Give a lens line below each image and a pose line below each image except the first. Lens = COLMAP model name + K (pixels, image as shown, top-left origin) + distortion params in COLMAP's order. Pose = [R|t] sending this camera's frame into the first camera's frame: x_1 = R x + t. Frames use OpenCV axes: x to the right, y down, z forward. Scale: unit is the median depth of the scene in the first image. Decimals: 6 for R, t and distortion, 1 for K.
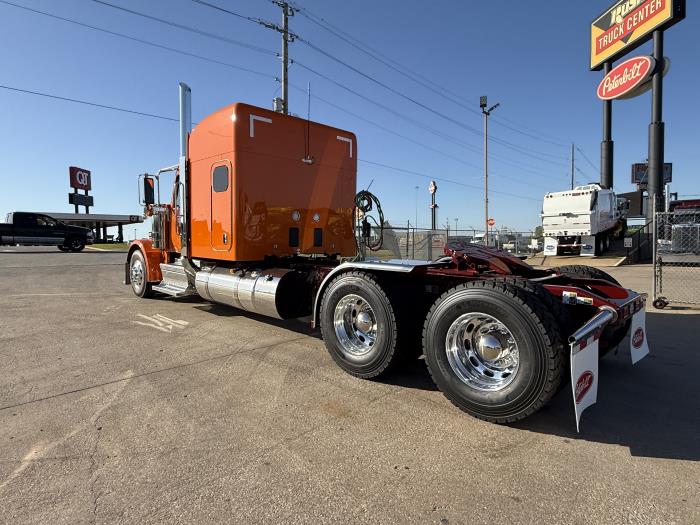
lens RADIAL K [[405.7, 0, 347.5], [0, 405.7, 260.4], [0, 0, 1]] dist [0.000443, -0.000608]
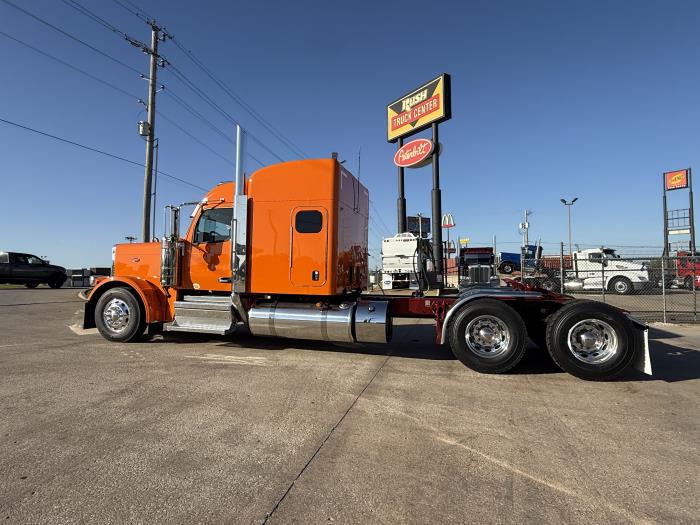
lens RADIAL K [[405.7, 0, 349.5], [0, 405.7, 263.0], [0, 0, 1]] dist [0.000443, -0.000608]
pose [[0.867826, 0.018713, 0.496516, -0.632772], [0.021815, 0.996892, -0.075701, -0.001295], [-0.496390, 0.076527, 0.864720, -0.008032]]
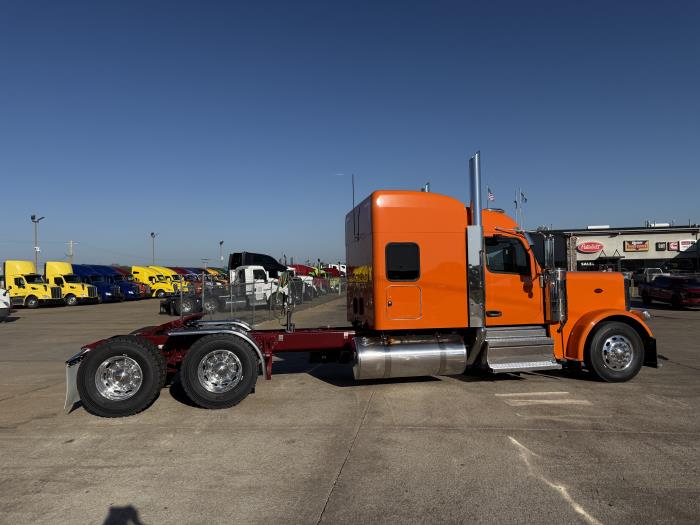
lens RADIAL K [[492.3, 0, 353.1], [0, 492.3, 264.3], [0, 0, 1]] dist [0.021755, -0.024094]
pose [[-0.599509, 0.047329, 0.798967, -1.292320], [0.070278, 0.997507, -0.006357, -0.158671], [-0.797276, 0.052339, -0.601341, 1.795767]]
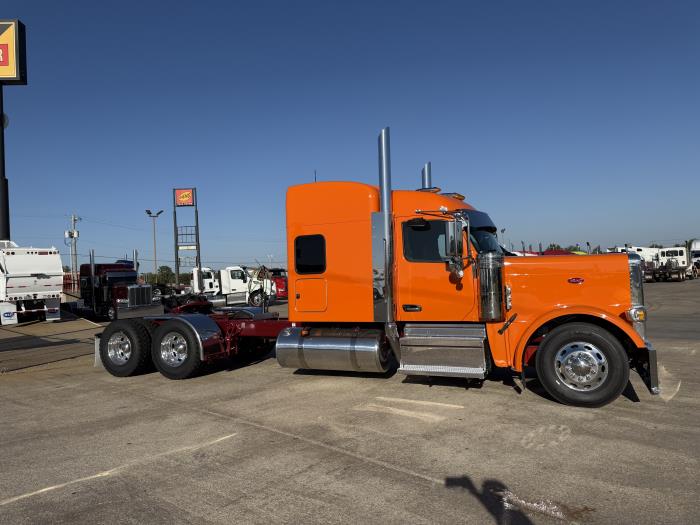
lens RADIAL K [[492.3, 0, 349.5], [0, 492.3, 260.6], [0, 0, 1]] dist [0.021755, -0.024094]
pose [[-0.011718, 0.045242, 0.998907, -1.577954], [0.096098, 0.994403, -0.043910, -0.093283], [-0.995303, 0.095478, -0.016000, 0.983875]]
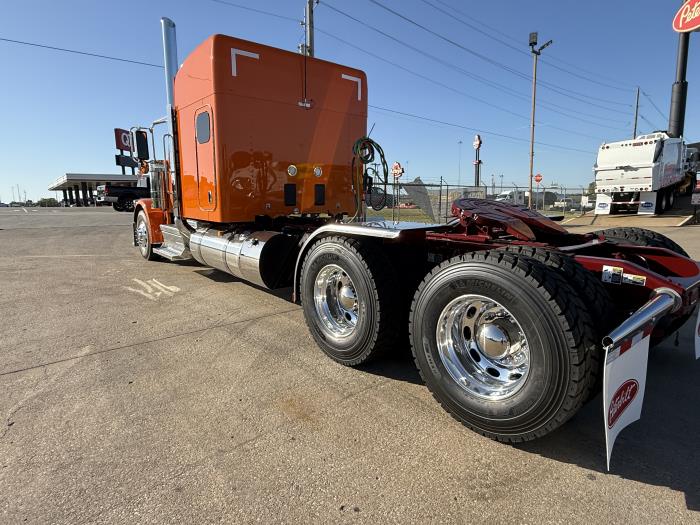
lens RADIAL K [[405.7, 0, 347.2], [0, 405.7, 262.7], [0, 0, 1]] dist [0.000443, -0.000608]
pose [[0.995197, 0.008339, -0.097541, 0.068920], [0.001978, 0.994449, 0.105202, -0.003039], [0.097877, -0.104889, 0.989656, 0.111792]]
